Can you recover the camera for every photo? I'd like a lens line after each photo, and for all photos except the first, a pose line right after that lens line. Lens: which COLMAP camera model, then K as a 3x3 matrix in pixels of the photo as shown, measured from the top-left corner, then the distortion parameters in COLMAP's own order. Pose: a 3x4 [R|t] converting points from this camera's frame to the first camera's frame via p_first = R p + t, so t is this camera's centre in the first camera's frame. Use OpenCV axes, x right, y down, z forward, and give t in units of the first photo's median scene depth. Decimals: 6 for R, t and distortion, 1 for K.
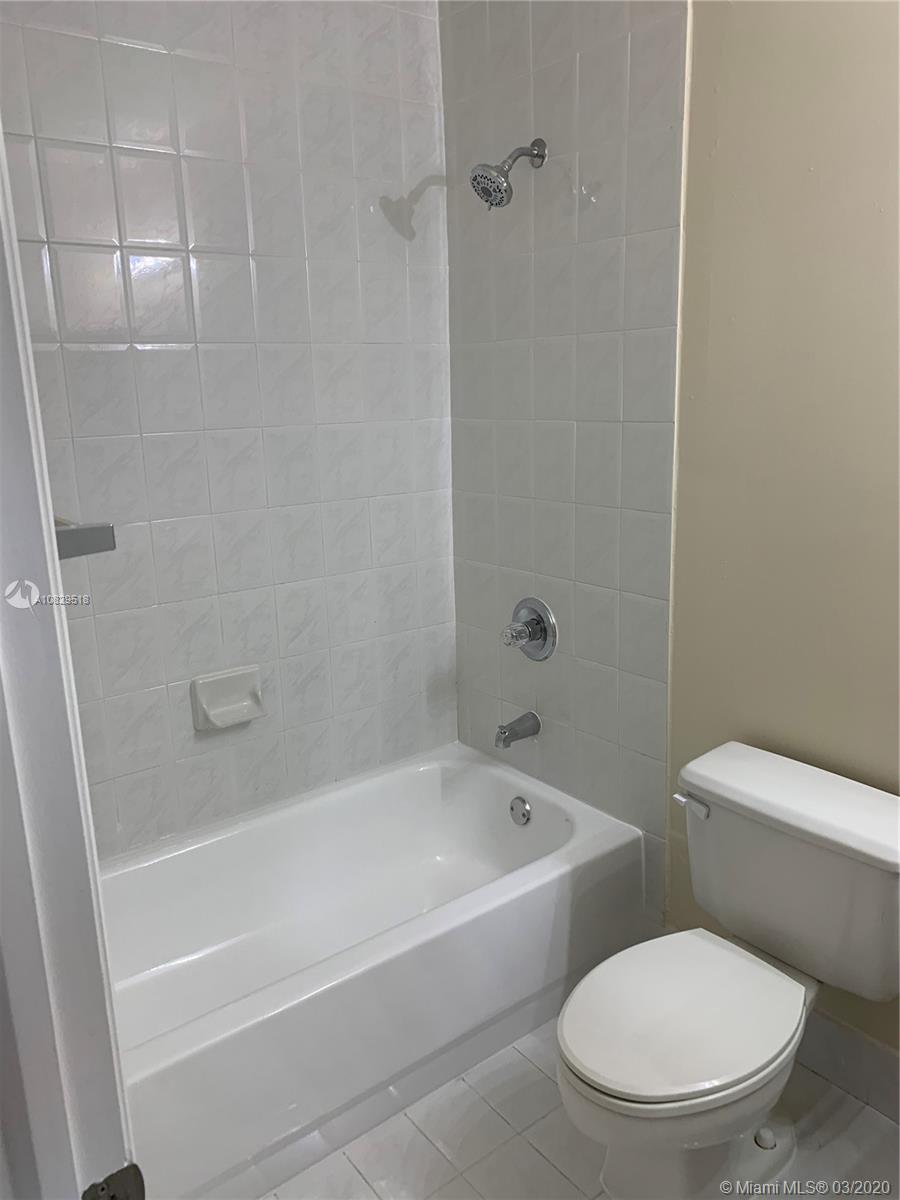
lens RADIAL K [[918.2, 0, 452.8], [0, 918.2, 600.9], [0, 0, 1]] dist [0.035008, -0.032055]
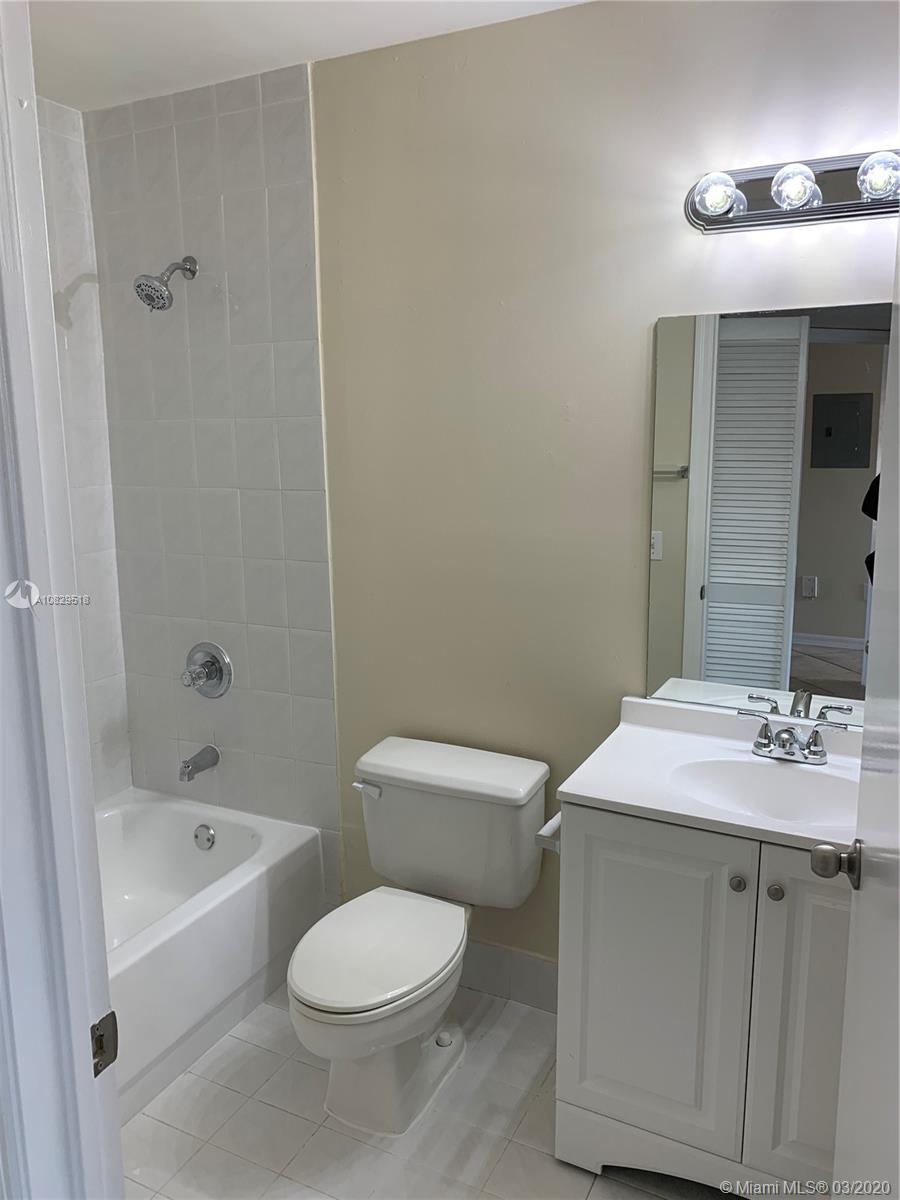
lens RADIAL K [[918.2, 0, 442.0], [0, 918.2, 597.5], [0, 0, 1]] dist [0.035008, -0.032055]
pose [[0.907204, -0.063861, 0.415815, -0.123367], [0.091998, 0.994603, -0.047965, 0.023796], [-0.410508, 0.081768, 0.908183, -0.166196]]
